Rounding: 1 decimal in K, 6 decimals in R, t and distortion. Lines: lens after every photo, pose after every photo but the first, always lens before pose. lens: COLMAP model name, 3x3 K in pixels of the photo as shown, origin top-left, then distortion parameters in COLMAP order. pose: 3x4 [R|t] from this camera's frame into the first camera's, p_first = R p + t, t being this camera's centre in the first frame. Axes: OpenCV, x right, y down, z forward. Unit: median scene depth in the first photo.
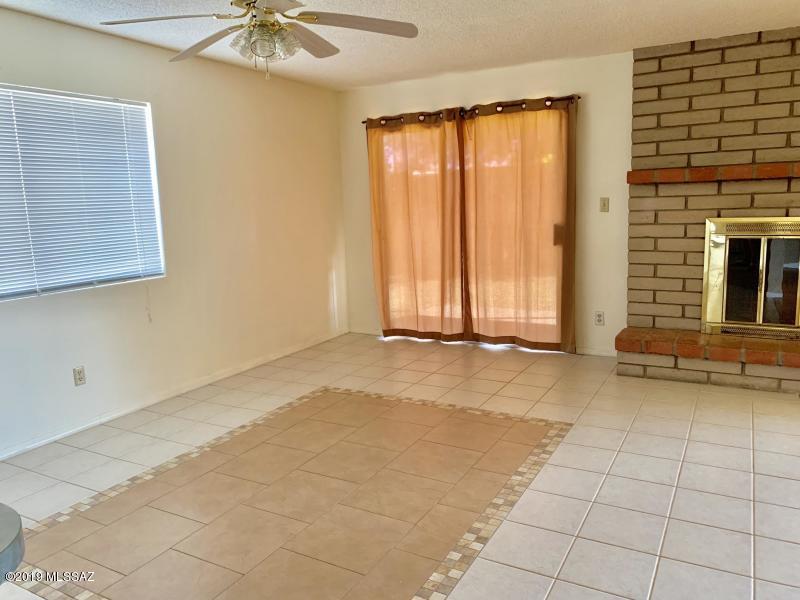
lens RADIAL K [[614.9, 0, 392.3], [0, 614.9, 289.0], [0, 0, 1]] dist [0.048577, -0.047692]
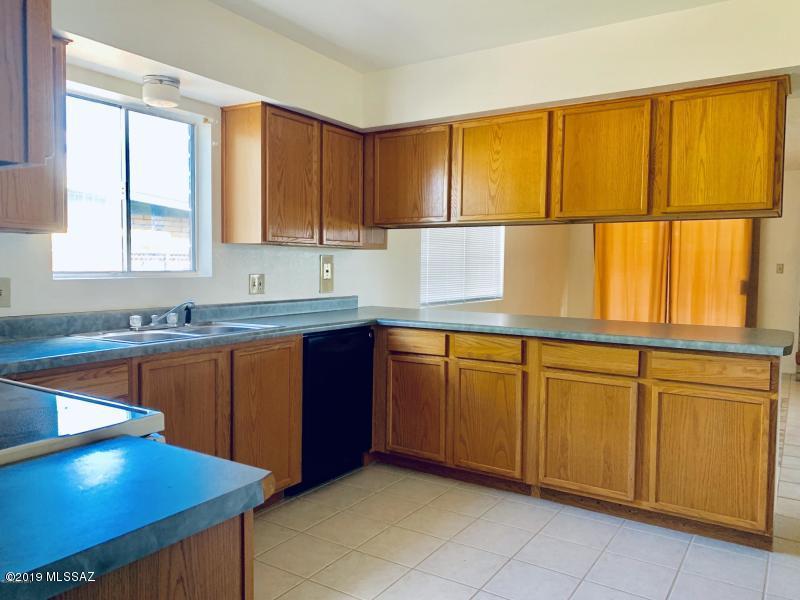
lens RADIAL K [[614.9, 0, 398.6], [0, 614.9, 298.4], [0, 0, 1]] dist [0.048577, -0.047692]
pose [[0.997680, 0.050027, -0.046182, -0.563291], [-0.054068, 0.994396, -0.090853, 0.135489], [0.041378, 0.093139, 0.994793, -0.592019]]
